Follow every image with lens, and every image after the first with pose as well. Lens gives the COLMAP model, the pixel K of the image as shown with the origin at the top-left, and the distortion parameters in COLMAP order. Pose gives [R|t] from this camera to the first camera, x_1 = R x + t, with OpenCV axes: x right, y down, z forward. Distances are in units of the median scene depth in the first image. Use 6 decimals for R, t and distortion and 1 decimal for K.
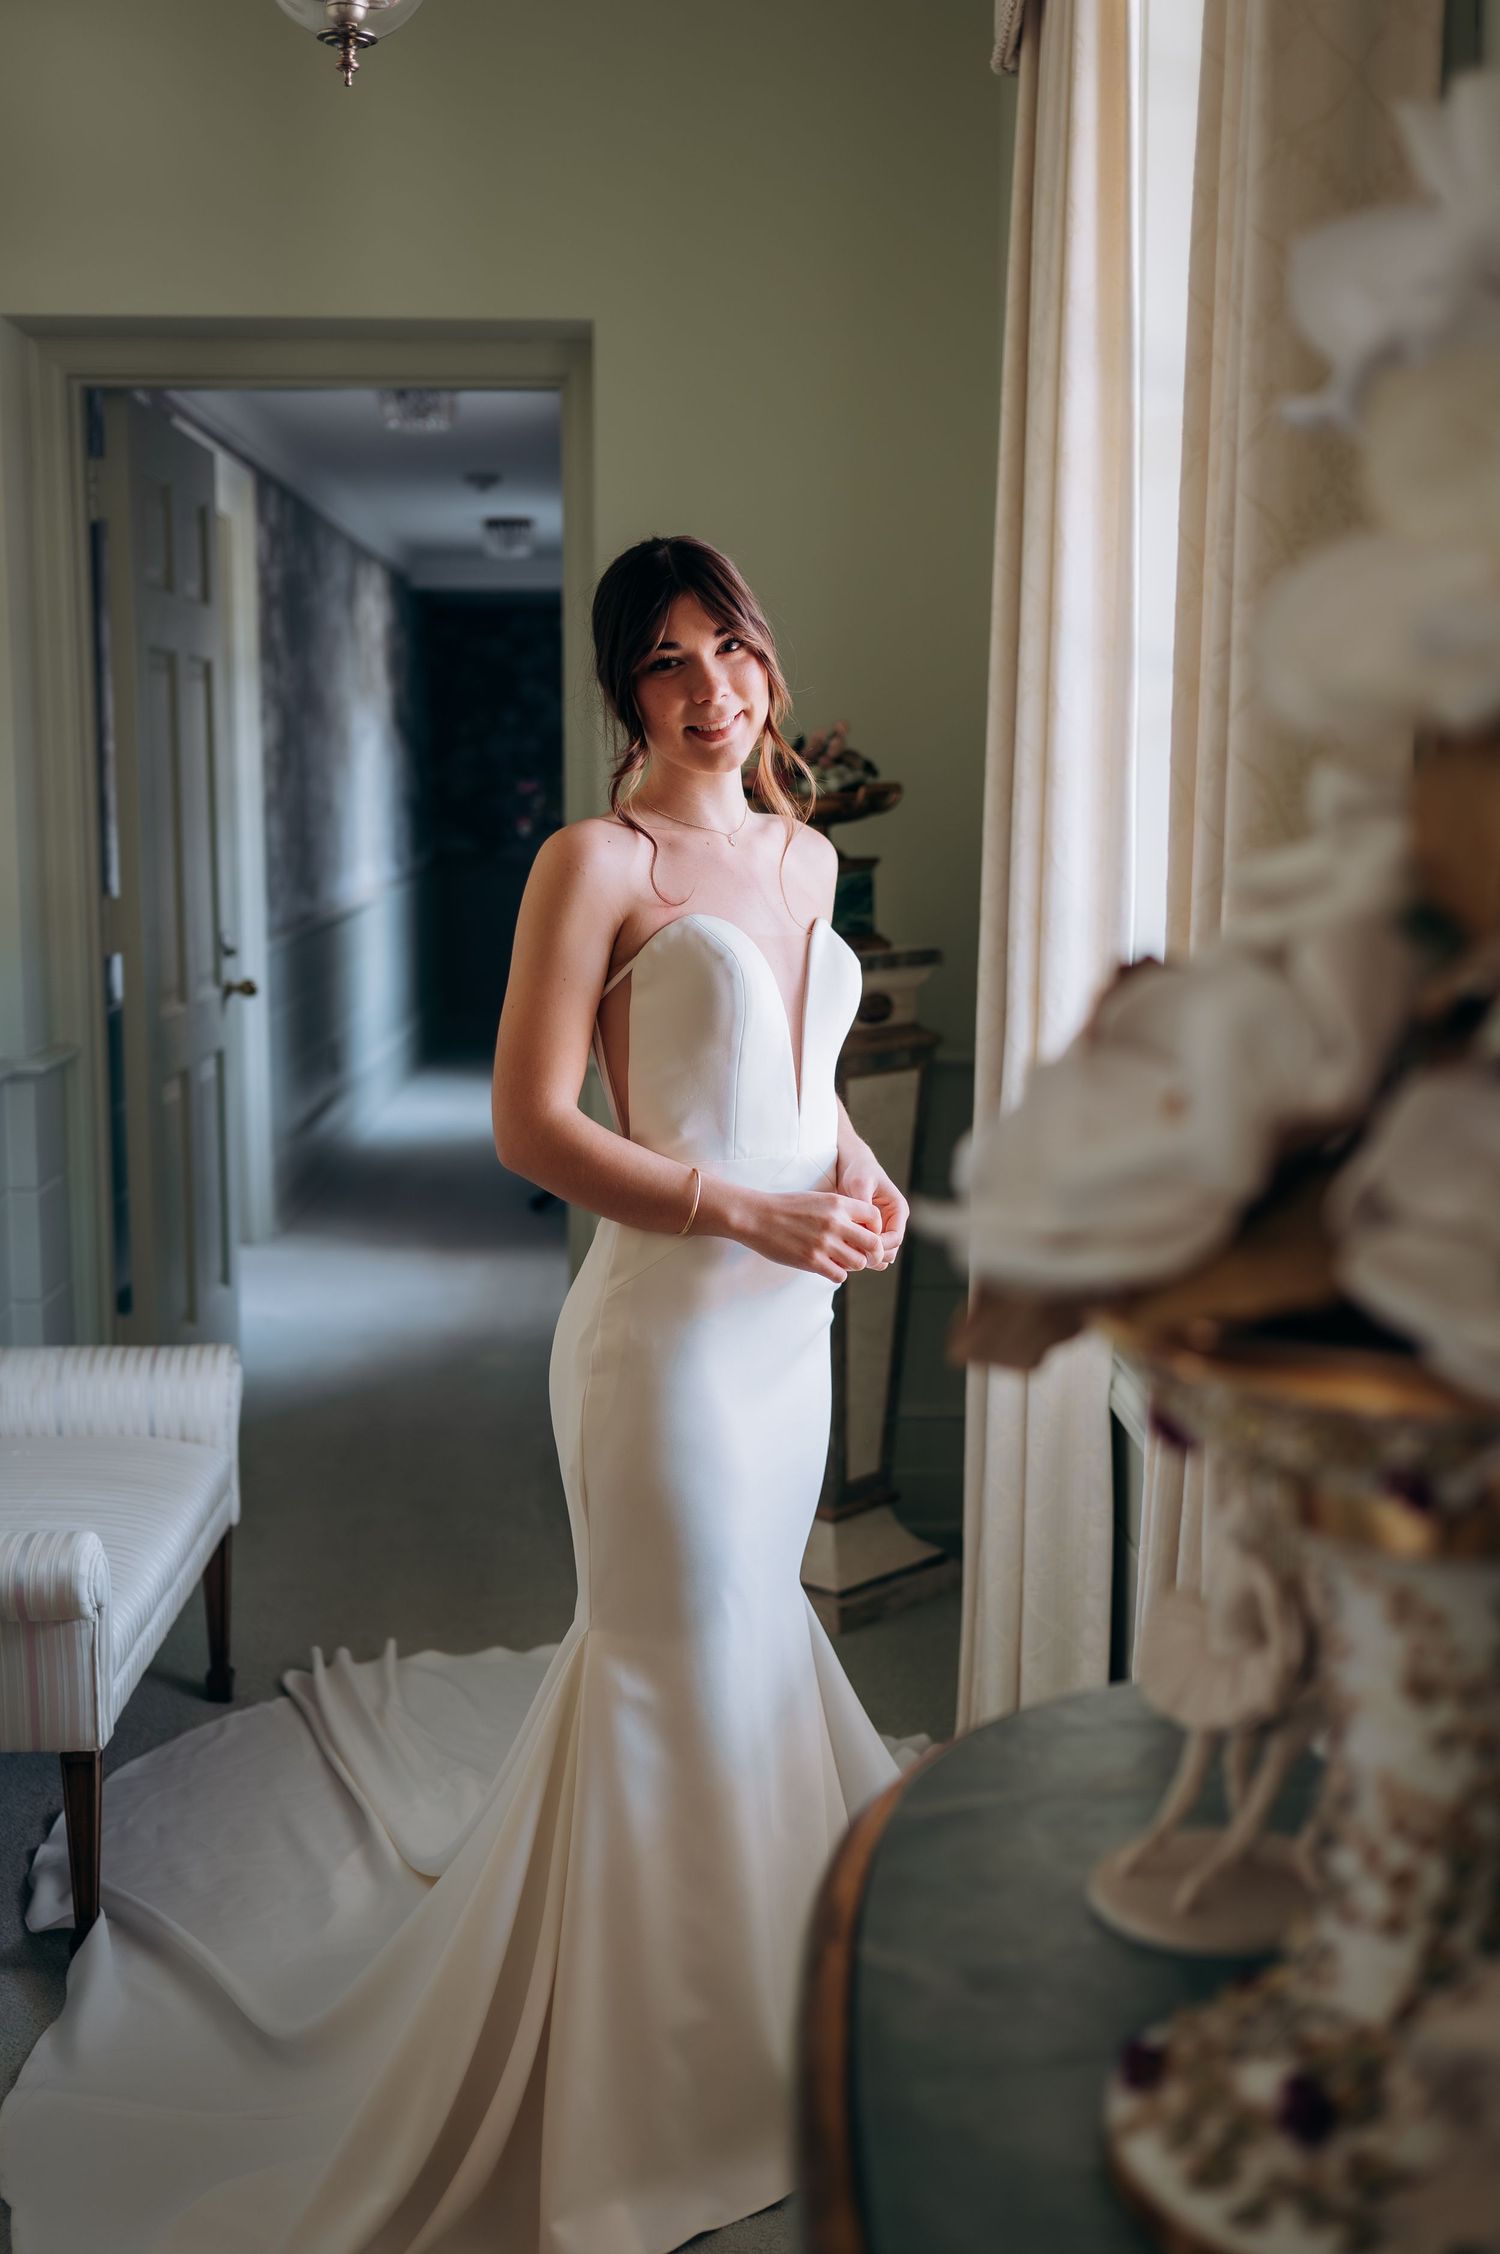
lens RADIAL K [[2269.9, 0, 792.2], [0, 2269.9, 1109.6], [0, 0, 1]] dist [0.002500, 0.001457]
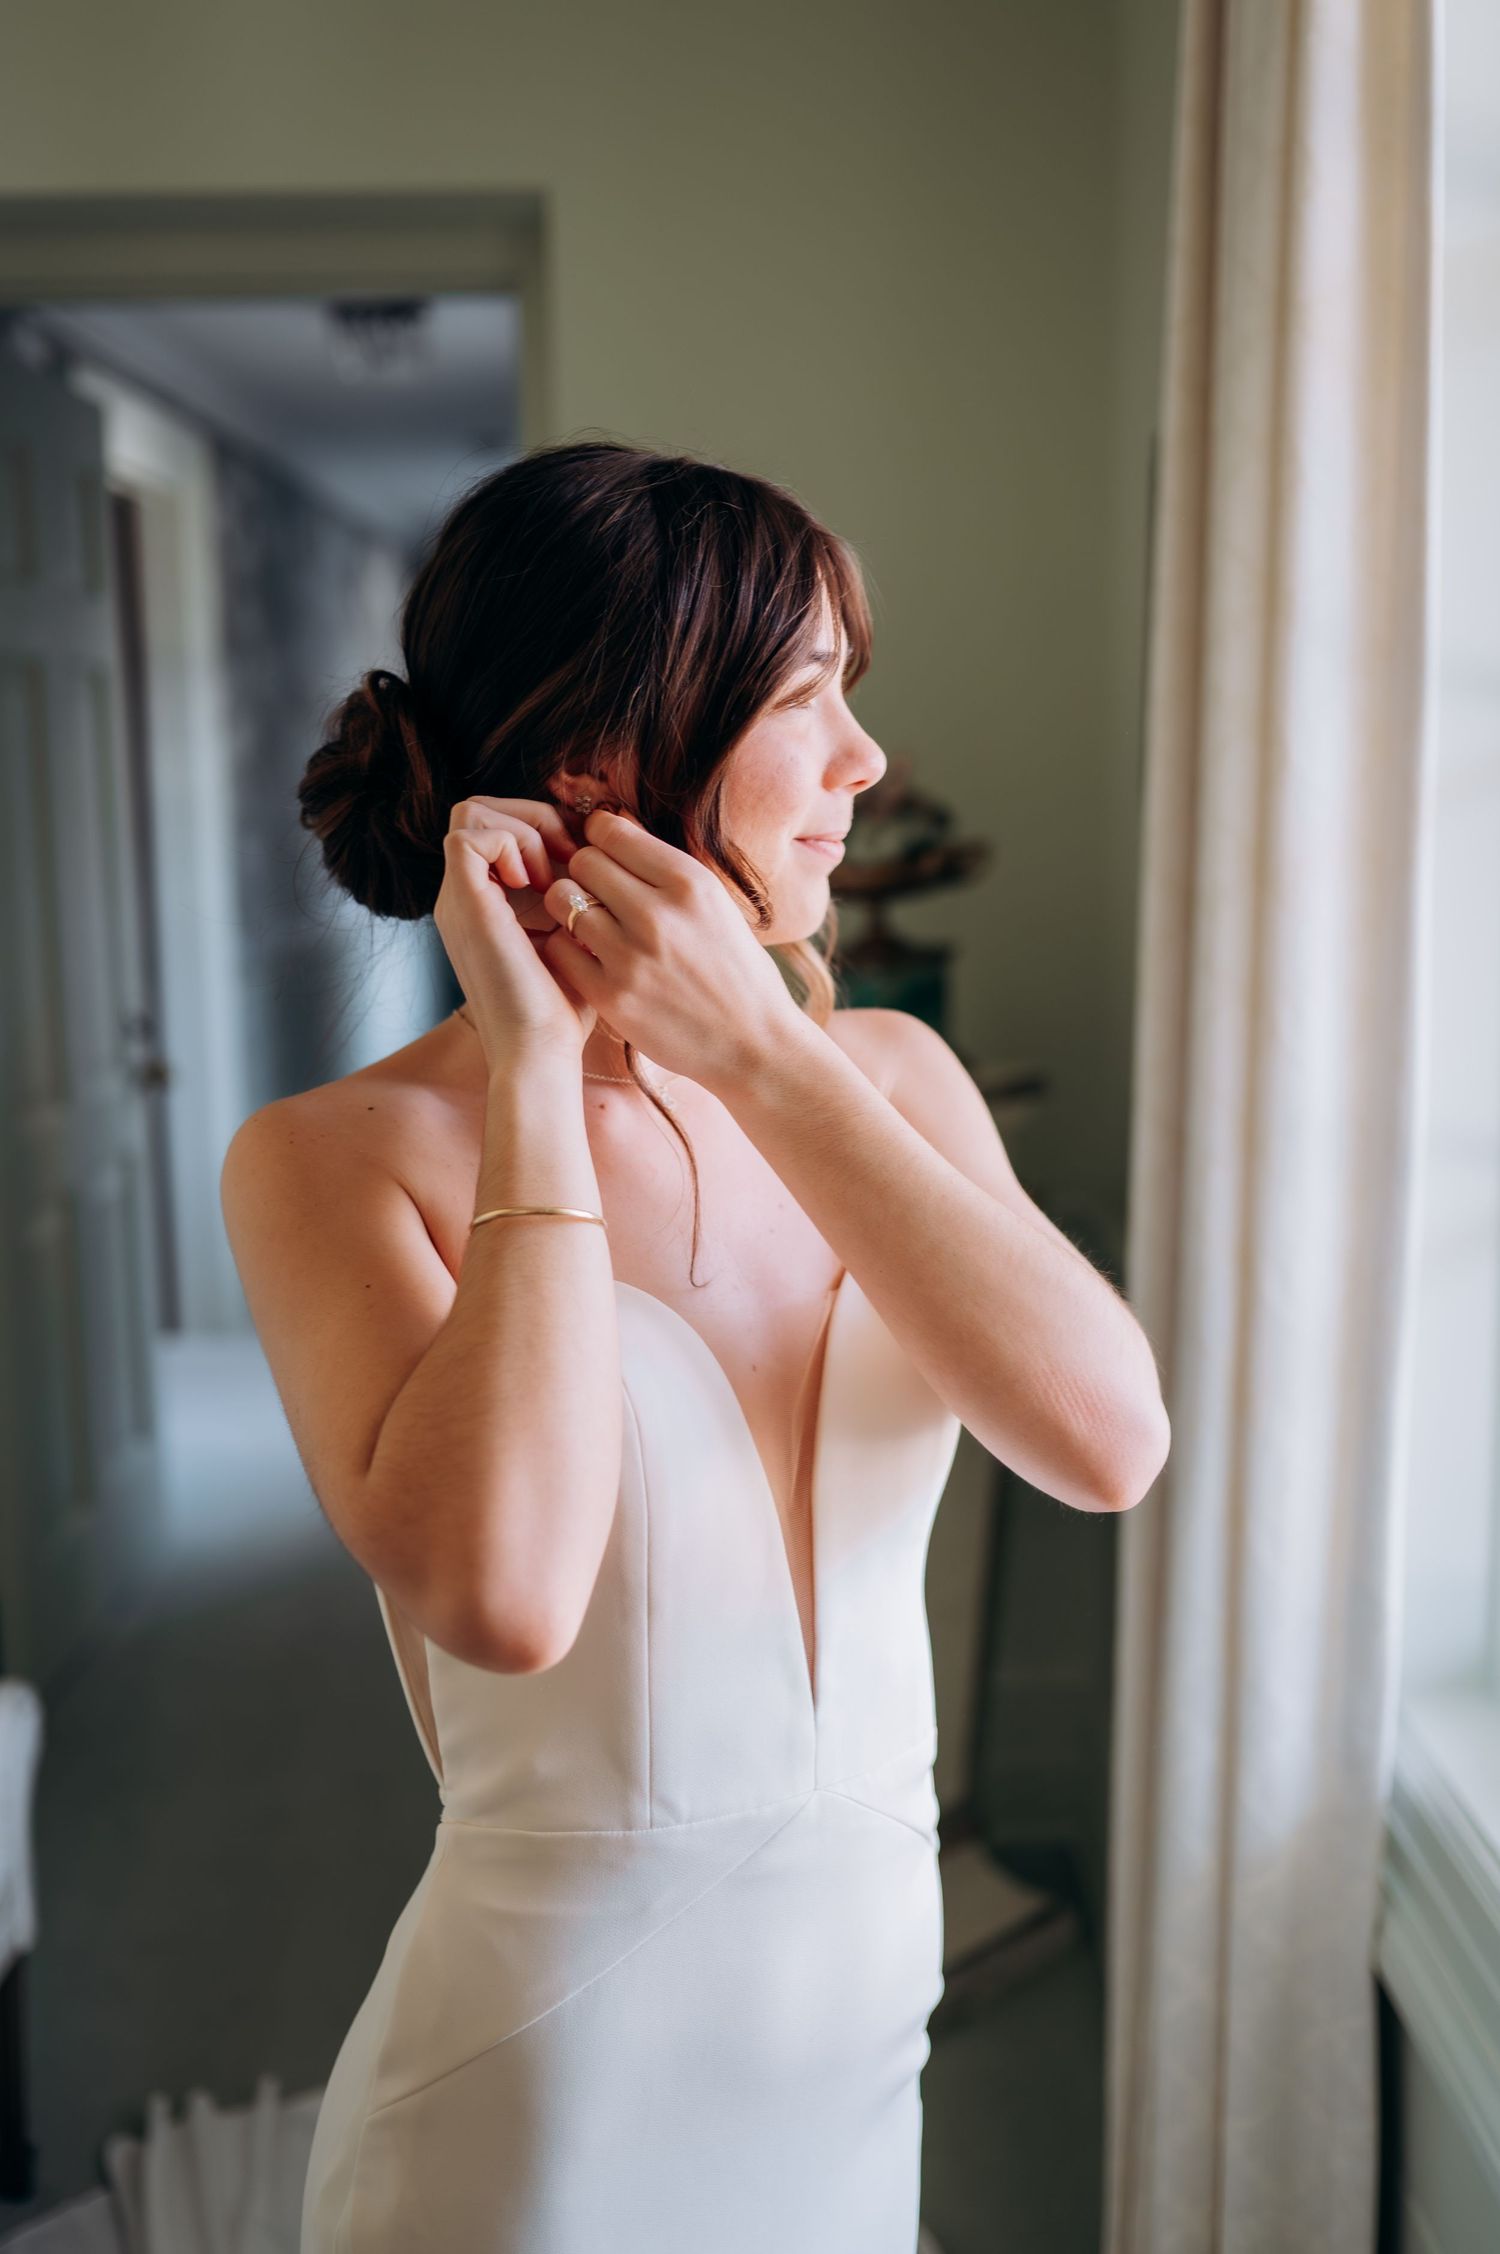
lens RADIAL K [[2269.9, 0, 792.2], [0, 2269.9, 1109.6], [0, 0, 1]] dist [0.002500, 0.001457]
pose [[0.999522, -0.007726, -0.029920, 0.008093], [0.007964, 0.999938, 0.007836, -0.072539], [0.029857, -0.008071, 0.999522, 0.324414]]
